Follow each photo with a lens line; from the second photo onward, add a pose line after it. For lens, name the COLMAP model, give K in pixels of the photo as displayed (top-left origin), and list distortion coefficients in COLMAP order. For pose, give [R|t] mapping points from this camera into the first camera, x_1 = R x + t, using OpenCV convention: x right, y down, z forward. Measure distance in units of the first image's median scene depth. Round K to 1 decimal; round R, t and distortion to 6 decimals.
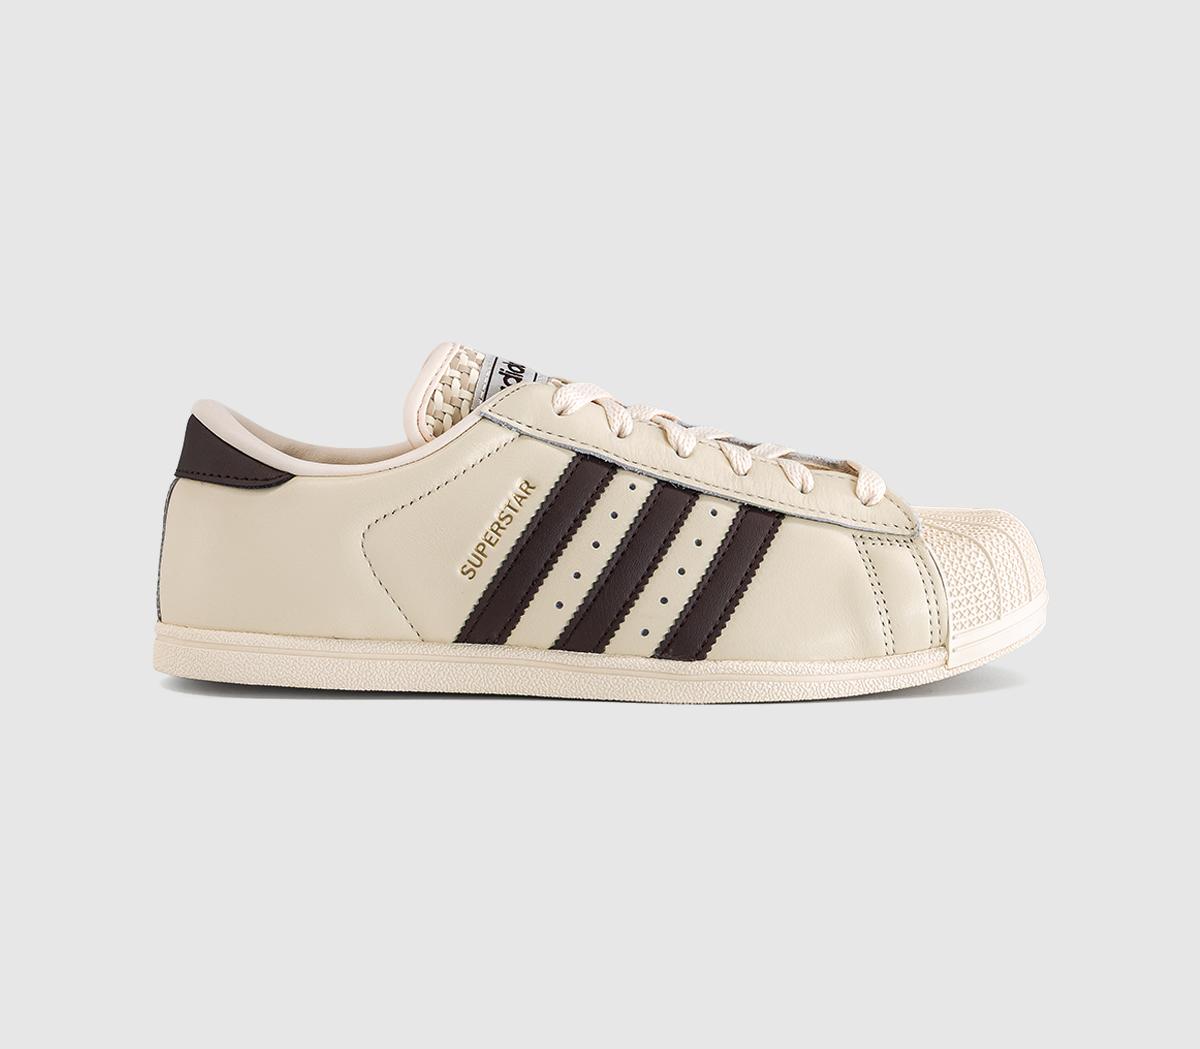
lens RADIAL K [[2259.8, 0, 600.0], [0, 2259.8, 524.5], [0, 0, 1]] dist [-0.001134, -0.051943]
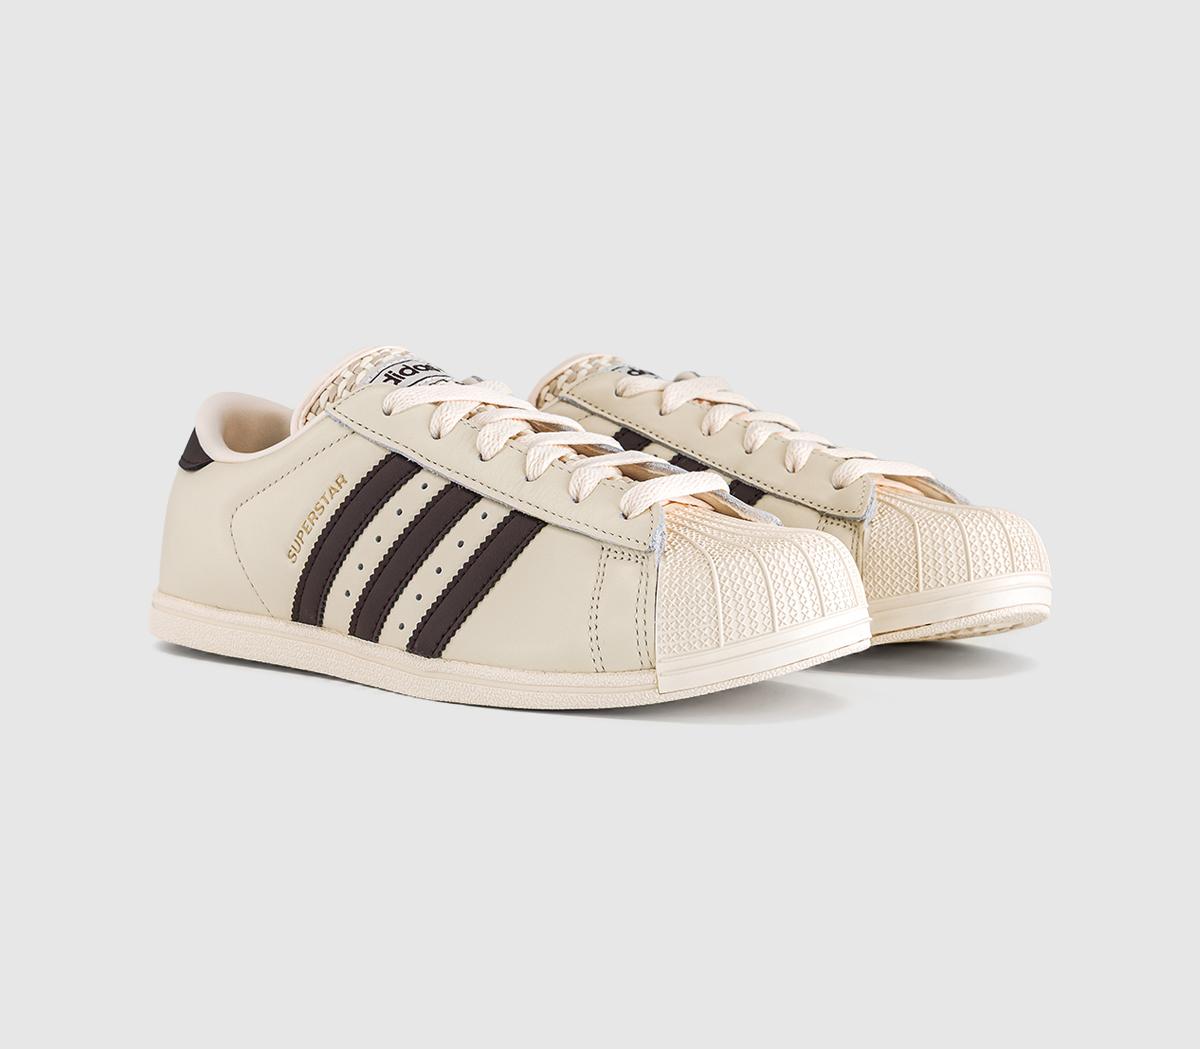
lens RADIAL K [[2259.8, 0, 600.0], [0, 2259.8, 524.5], [0, 0, 1]] dist [-0.001134, -0.051943]
pose [[0.817264, 0.064772, -0.572611, 0.681760], [-0.058722, 0.997851, 0.029062, -0.034289], [0.573263, 0.009874, 0.819312, 0.196983]]
